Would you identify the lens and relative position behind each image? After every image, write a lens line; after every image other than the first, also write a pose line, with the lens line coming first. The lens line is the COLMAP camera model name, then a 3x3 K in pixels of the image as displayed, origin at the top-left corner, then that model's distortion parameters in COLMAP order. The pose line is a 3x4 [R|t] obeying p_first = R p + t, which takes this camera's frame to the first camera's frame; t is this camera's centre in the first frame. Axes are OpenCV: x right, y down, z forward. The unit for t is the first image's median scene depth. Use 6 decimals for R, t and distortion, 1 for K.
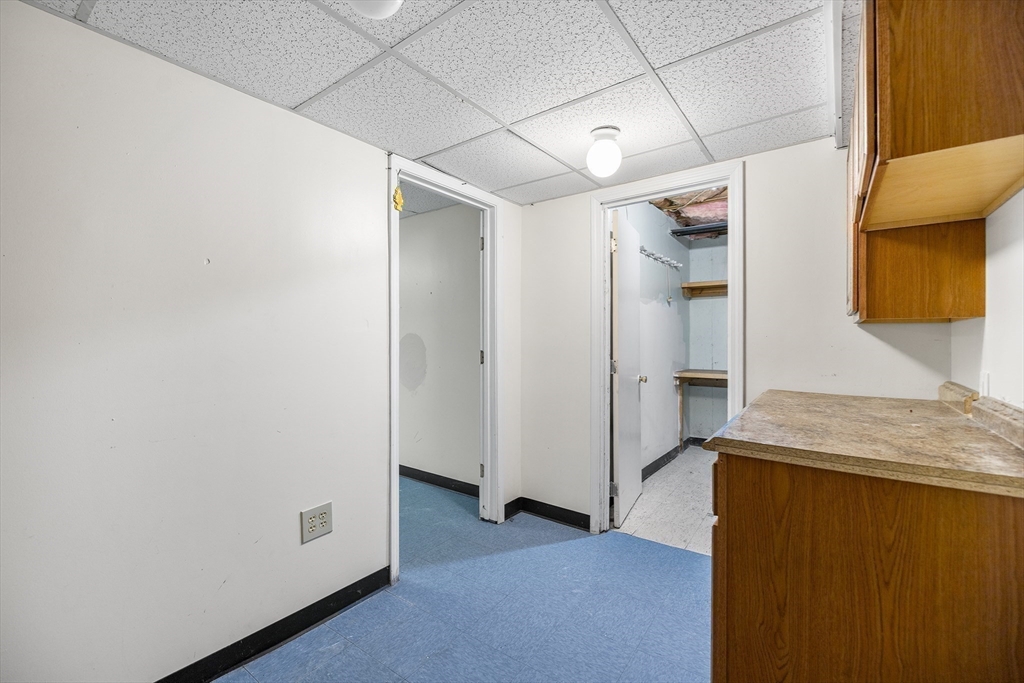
lens RADIAL K [[431.4, 0, 511.5], [0, 431.4, 342.2], [0, 0, 1]] dist [-0.003555, 0.000553]
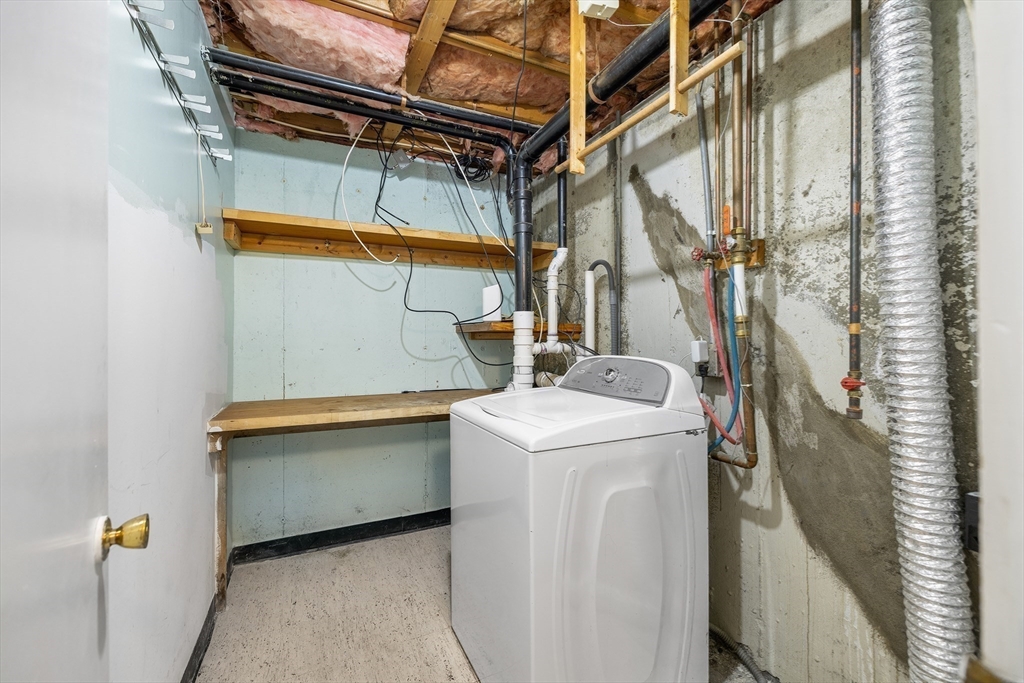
lens RADIAL K [[431.4, 0, 512.7], [0, 431.4, 340.6], [0, 0, 1]] dist [-0.003555, 0.000553]
pose [[0.476873, 0.003939, 0.878963, 0.158249], [-0.000039, 0.999990, -0.004460, -0.003703], [-0.878972, 0.002093, 0.476869, 0.551744]]
